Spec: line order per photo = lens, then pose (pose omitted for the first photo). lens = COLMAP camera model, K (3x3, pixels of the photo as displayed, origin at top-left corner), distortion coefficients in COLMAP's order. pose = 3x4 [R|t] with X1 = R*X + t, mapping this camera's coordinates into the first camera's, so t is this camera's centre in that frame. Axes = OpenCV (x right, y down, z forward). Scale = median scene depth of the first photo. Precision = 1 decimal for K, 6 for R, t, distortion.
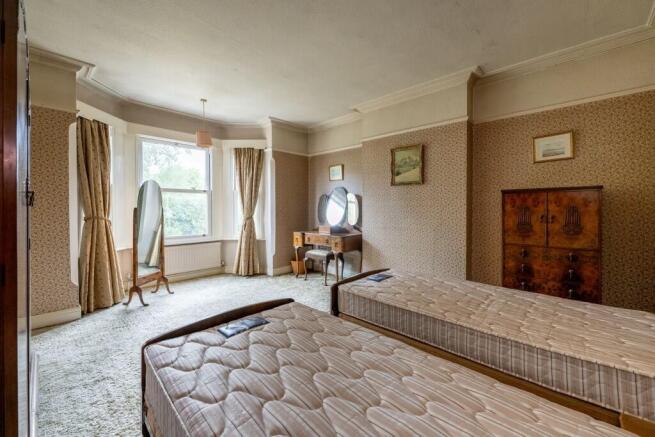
lens RADIAL K [[262.3, 0, 326.7], [0, 262.3, 214.3], [0, 0, 1]] dist [0.003703, 0.000763]
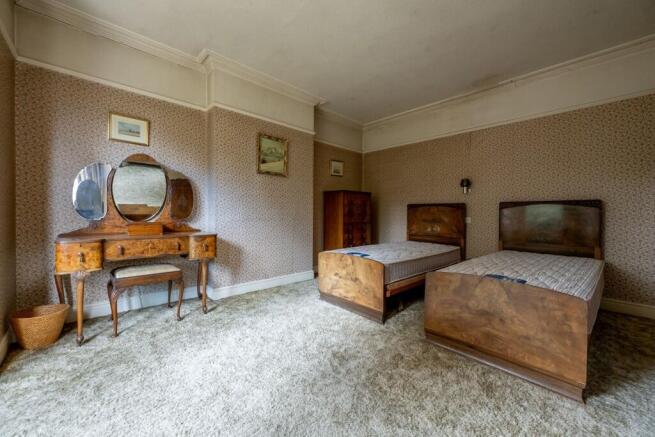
lens RADIAL K [[262.3, 0, 326.1], [0, 262.3, 216.0], [0, 0, 1]] dist [0.003703, 0.000763]
pose [[0.069530, -0.013067, 0.997494, -0.678336], [0.005960, 0.999902, 0.012683, 0.032093], [-0.997562, 0.005064, 0.069601, 0.723591]]
